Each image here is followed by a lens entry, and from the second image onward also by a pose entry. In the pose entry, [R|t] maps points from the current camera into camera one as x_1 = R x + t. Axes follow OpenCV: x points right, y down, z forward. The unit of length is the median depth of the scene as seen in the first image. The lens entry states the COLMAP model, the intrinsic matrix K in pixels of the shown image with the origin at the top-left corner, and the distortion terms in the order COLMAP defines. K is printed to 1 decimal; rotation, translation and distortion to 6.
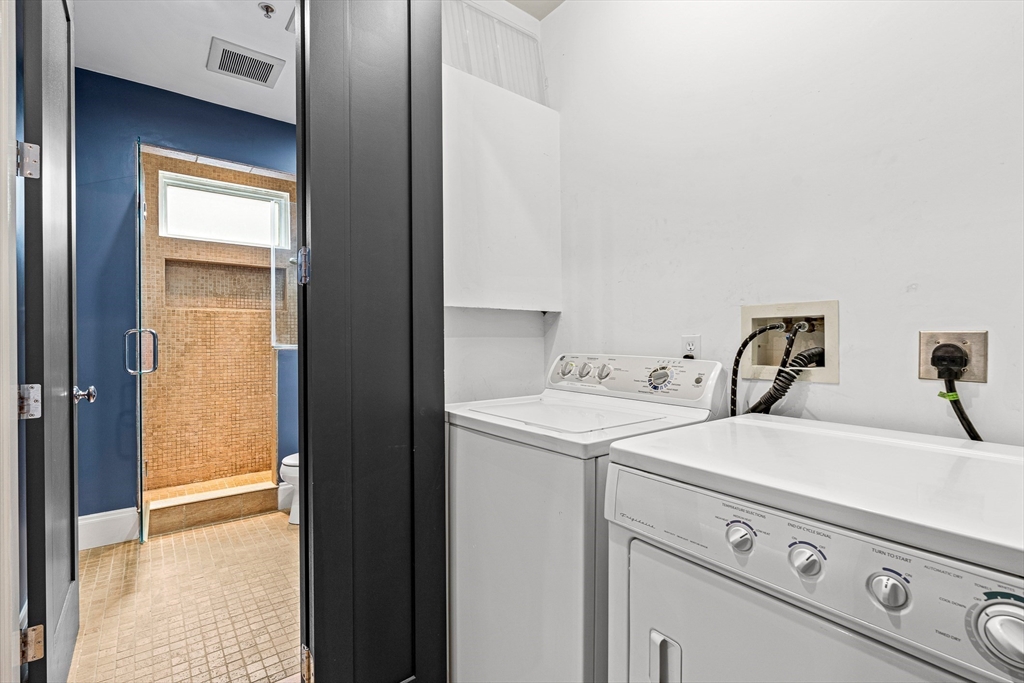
lens RADIAL K [[454.8, 0, 505.3], [0, 454.8, 341.2], [0, 0, 1]] dist [-0.005684, 0.000136]
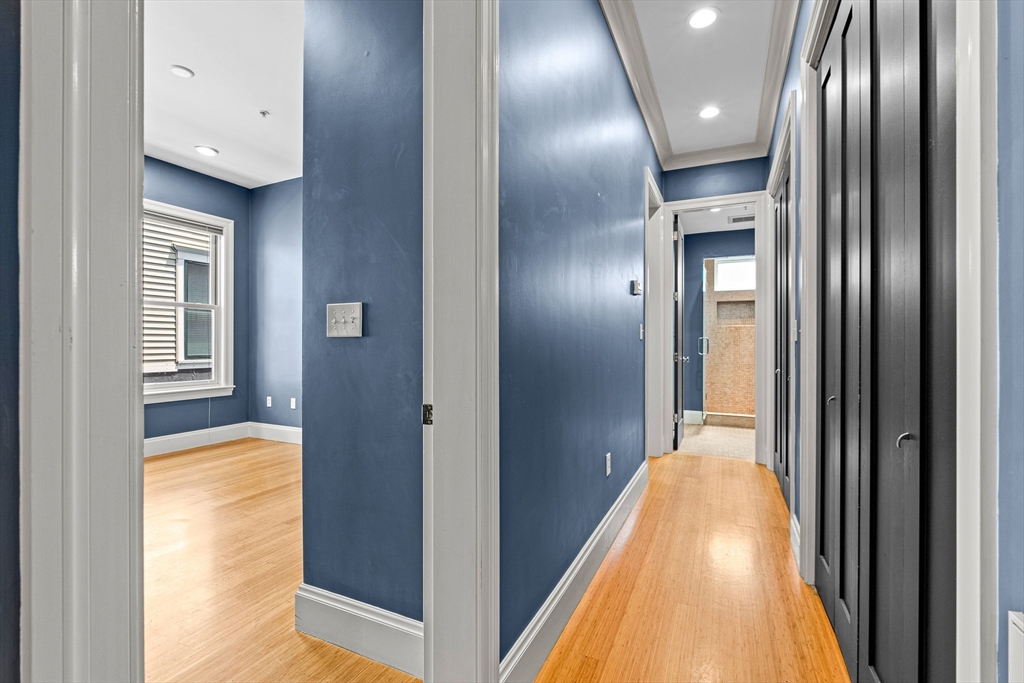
lens RADIAL K [[454.8, 0, 515.7], [0, 454.8, 338.7], [0, 0, 1]] dist [-0.005684, 0.000136]
pose [[0.450722, 0.002774, -0.892660, 0.652430], [-0.008061, 0.999967, -0.000963, -0.005283], [0.892628, 0.007629, 0.450729, -0.714320]]
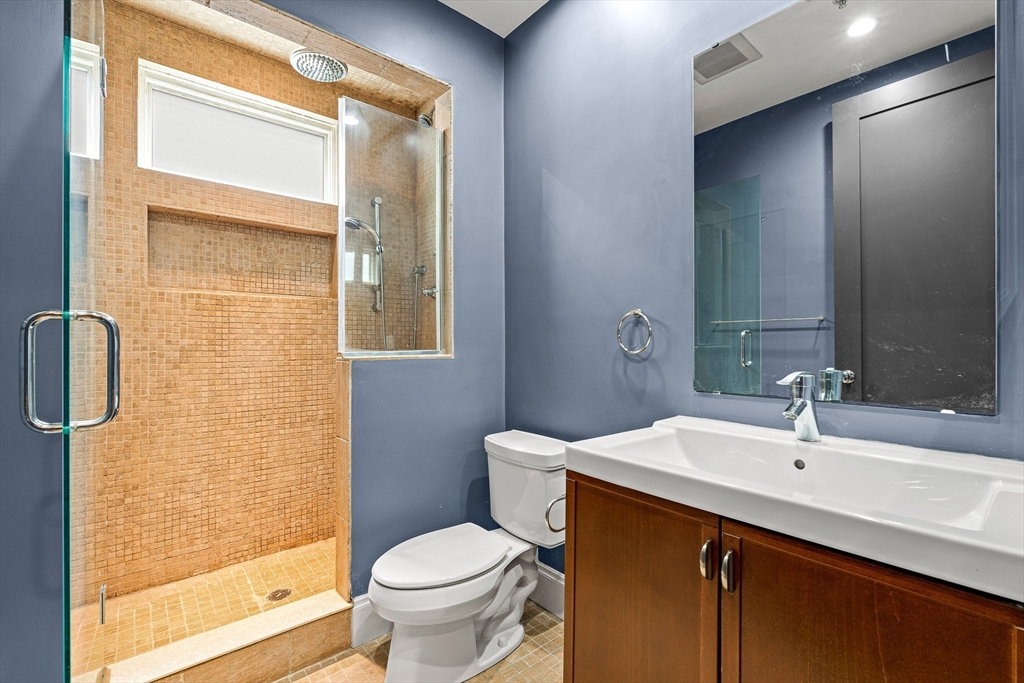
lens RADIAL K [[454.8, 0, 515.5], [0, 454.8, 344.3], [0, 0, 1]] dist [-0.005684, 0.000136]
pose [[0.999500, 0.003793, 0.031383, -0.273371], [-0.003683, 0.999987, -0.003546, 0.000792], [-0.031396, 0.003429, 0.999501, 0.374143]]
